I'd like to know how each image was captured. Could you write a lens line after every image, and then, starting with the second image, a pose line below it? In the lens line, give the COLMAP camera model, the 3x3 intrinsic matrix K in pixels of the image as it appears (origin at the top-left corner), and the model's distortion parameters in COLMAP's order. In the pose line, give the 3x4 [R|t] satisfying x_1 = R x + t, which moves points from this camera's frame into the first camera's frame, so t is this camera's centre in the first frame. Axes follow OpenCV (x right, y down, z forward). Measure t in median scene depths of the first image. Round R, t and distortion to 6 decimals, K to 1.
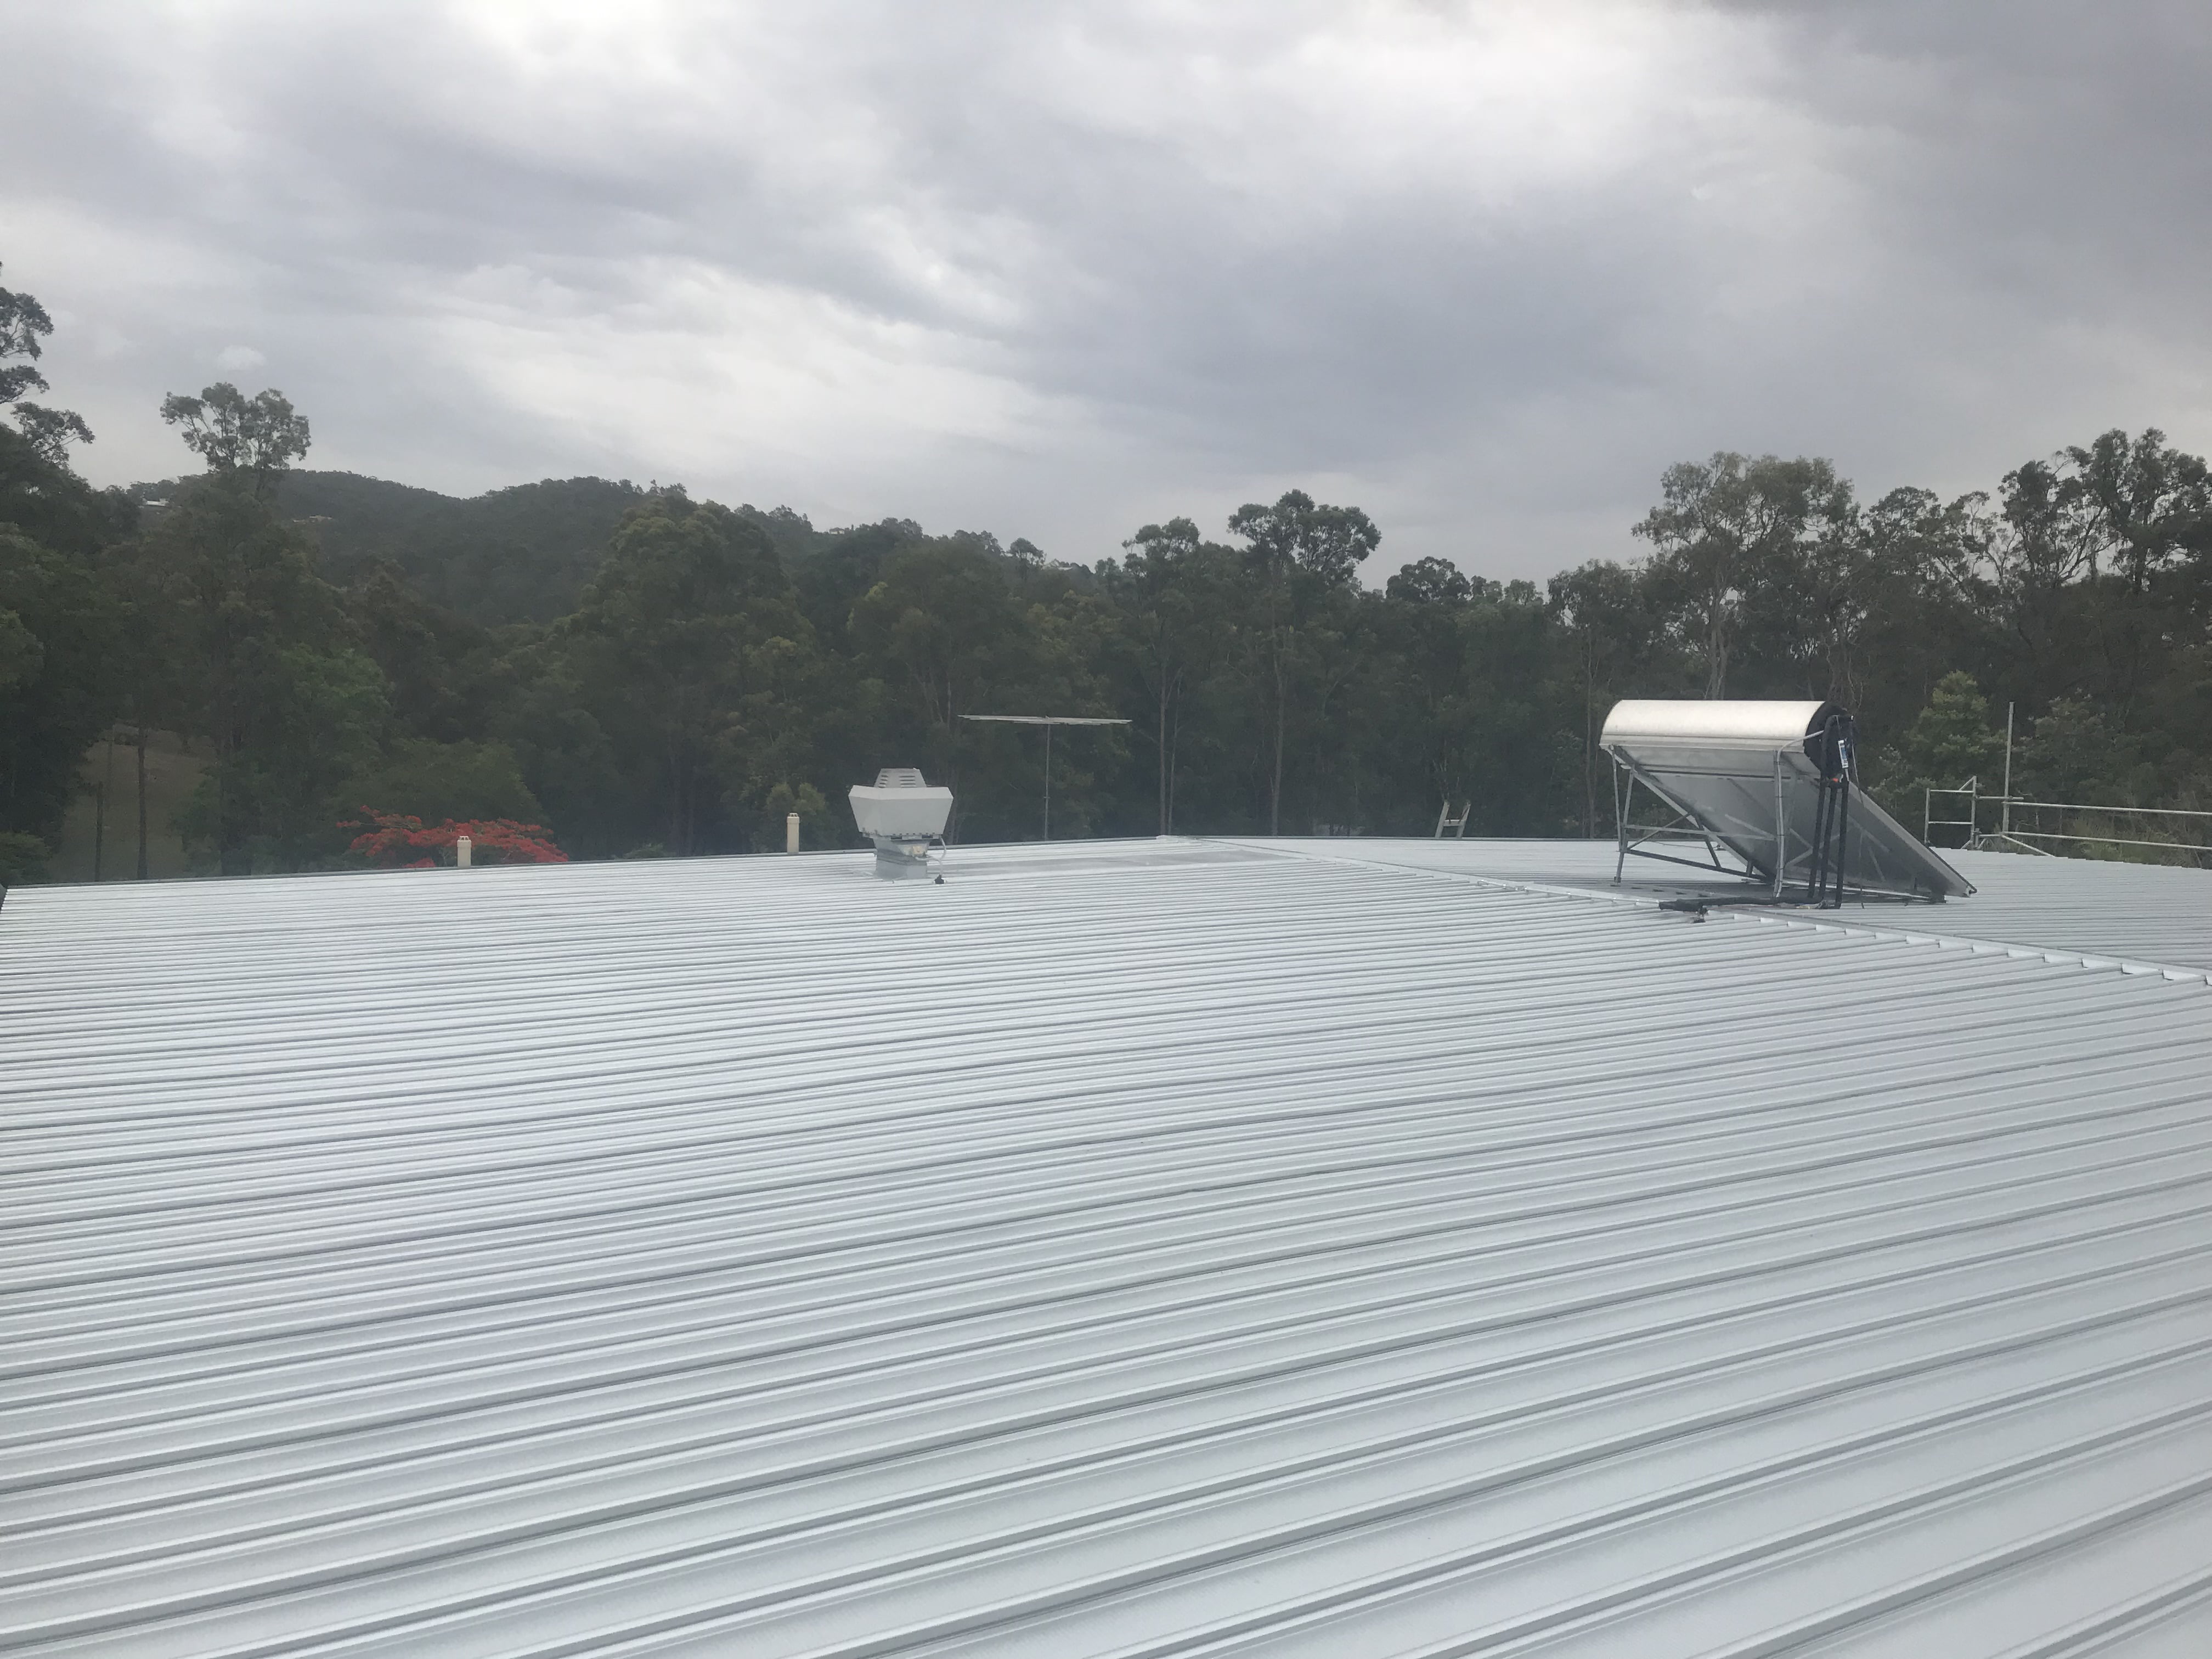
lens RADIAL K [[1831.0, 0, 1104.6], [0, 1831.0, 831.8], [0, 0, 1]] dist [0.028330, -0.026922]
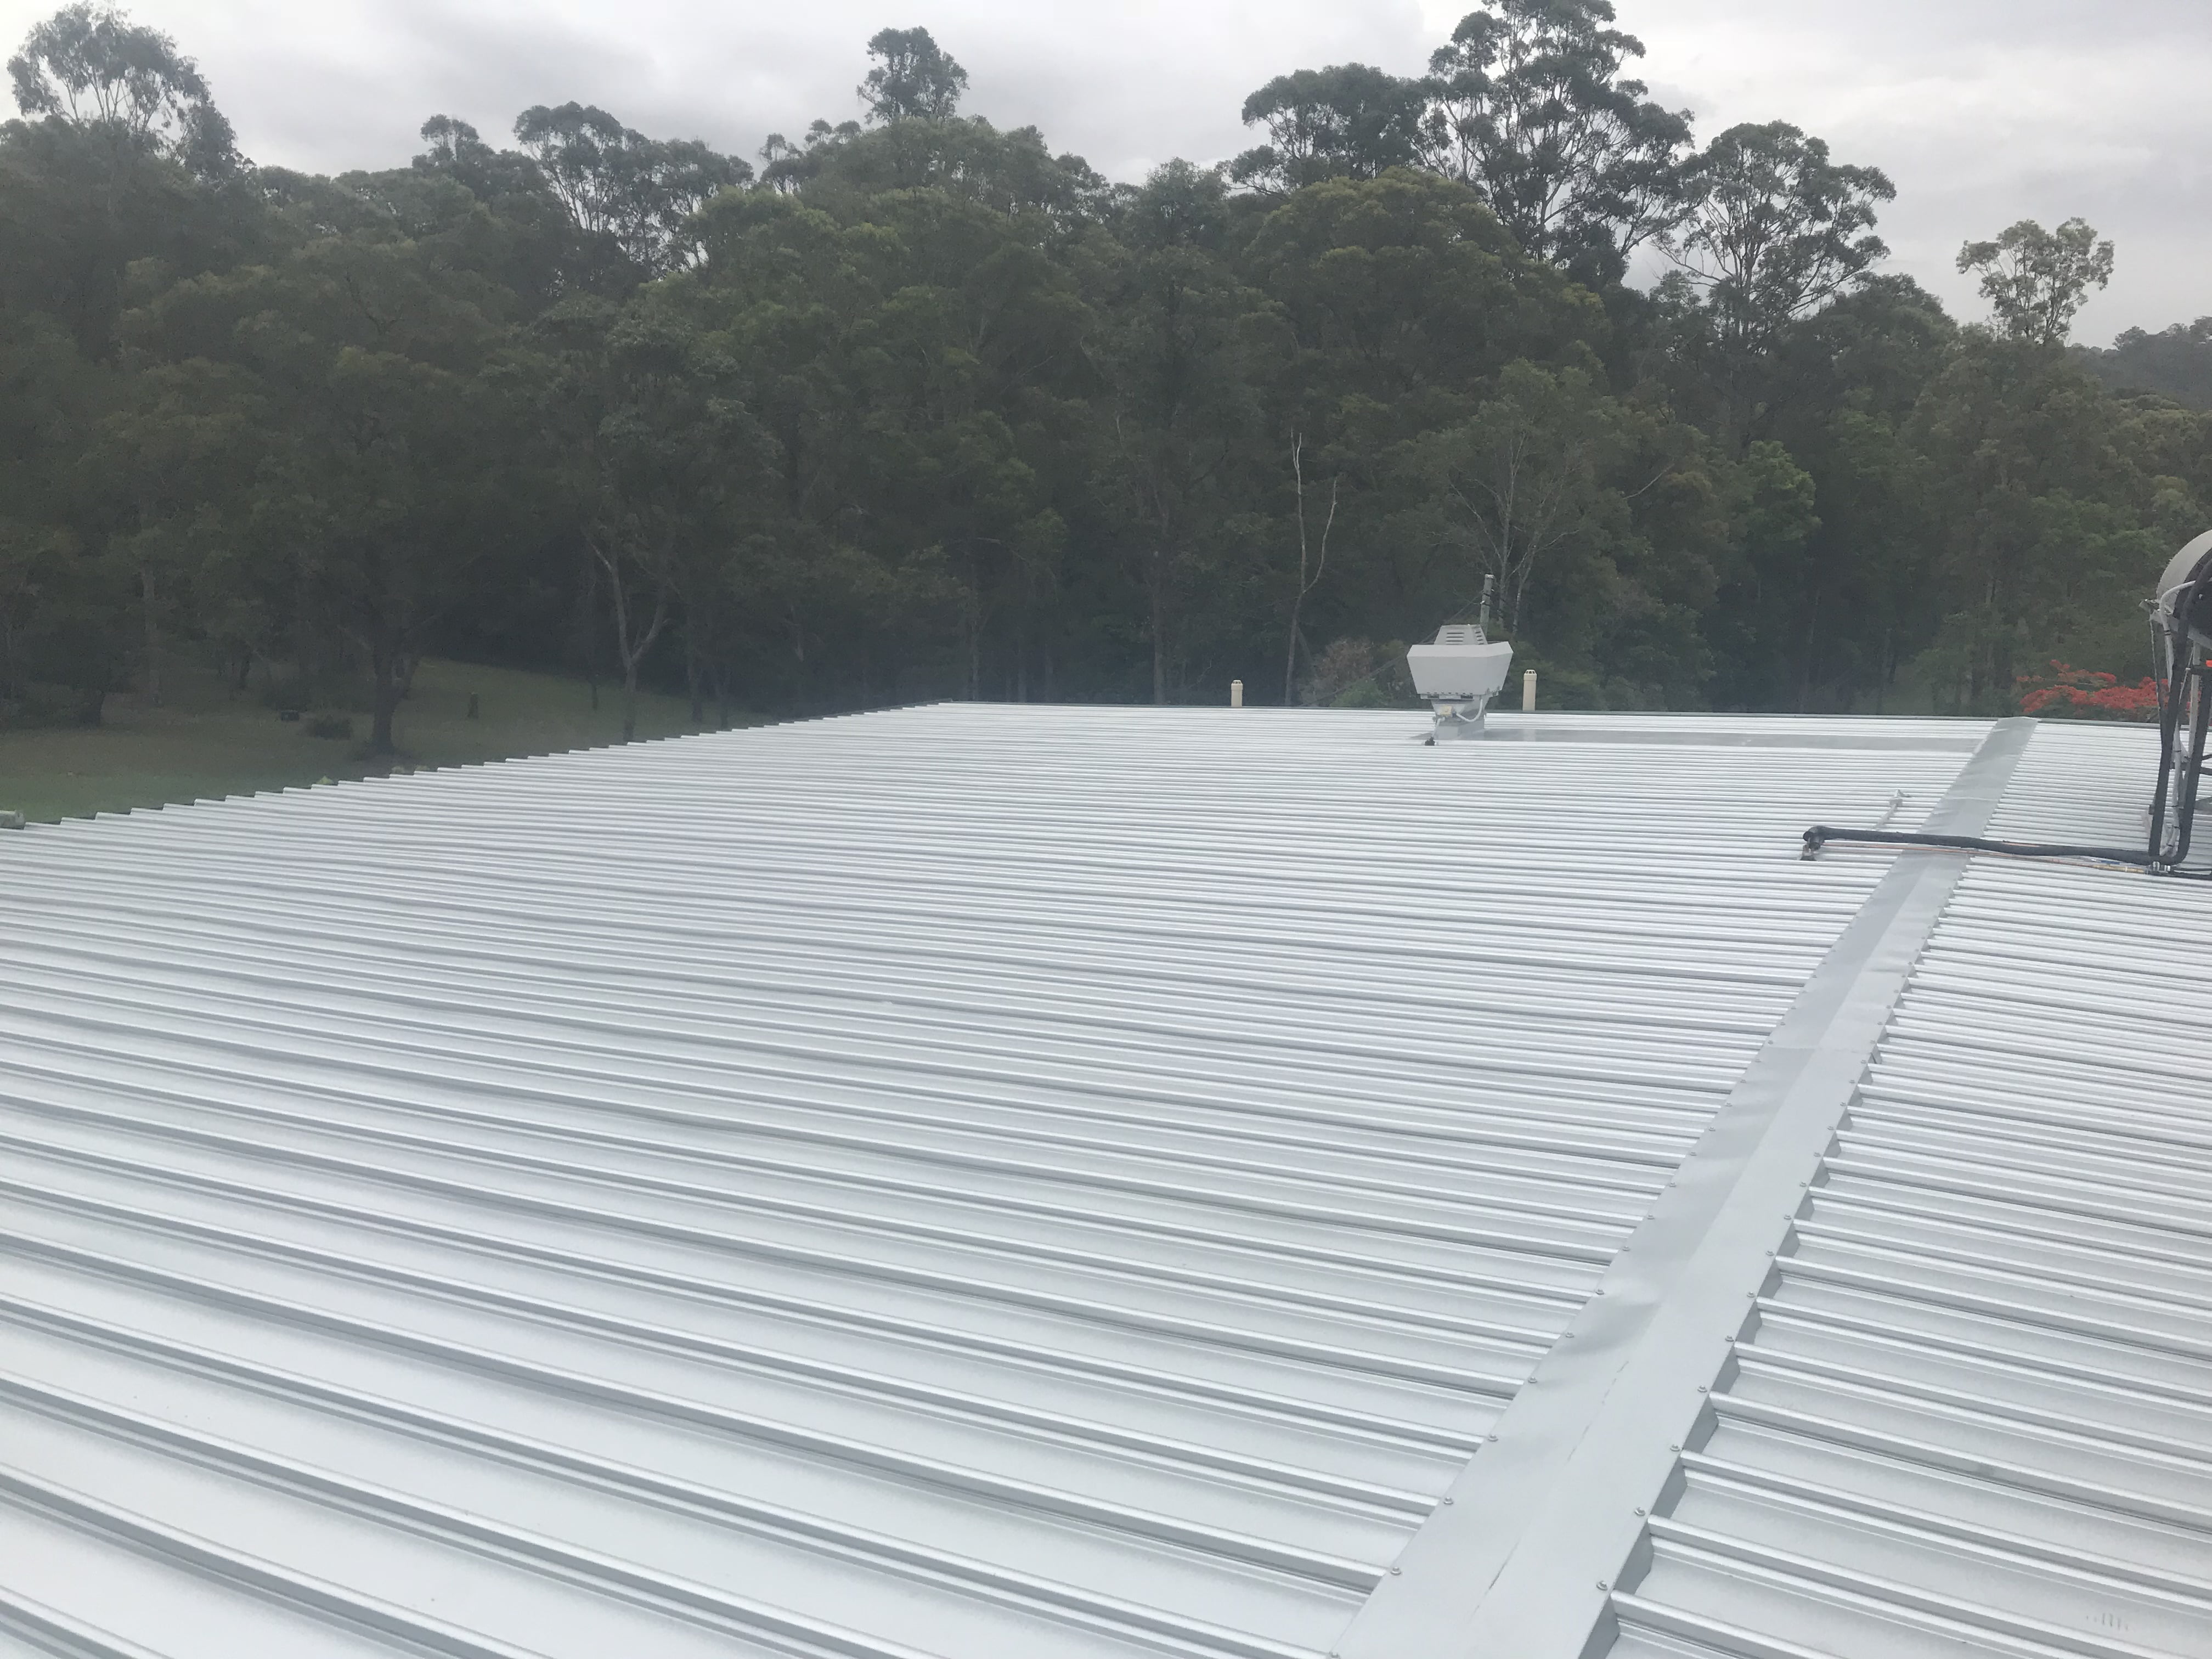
lens RADIAL K [[1831.0, 0, 1108.9], [0, 1831.0, 831.1], [0, 0, 1]] dist [0.028330, -0.026922]
pose [[0.523695, 0.104948, -0.845417, 0.538119], [-0.036539, 0.994237, 0.100788, -0.015481], [0.851122, -0.021891, 0.524511, 0.303939]]
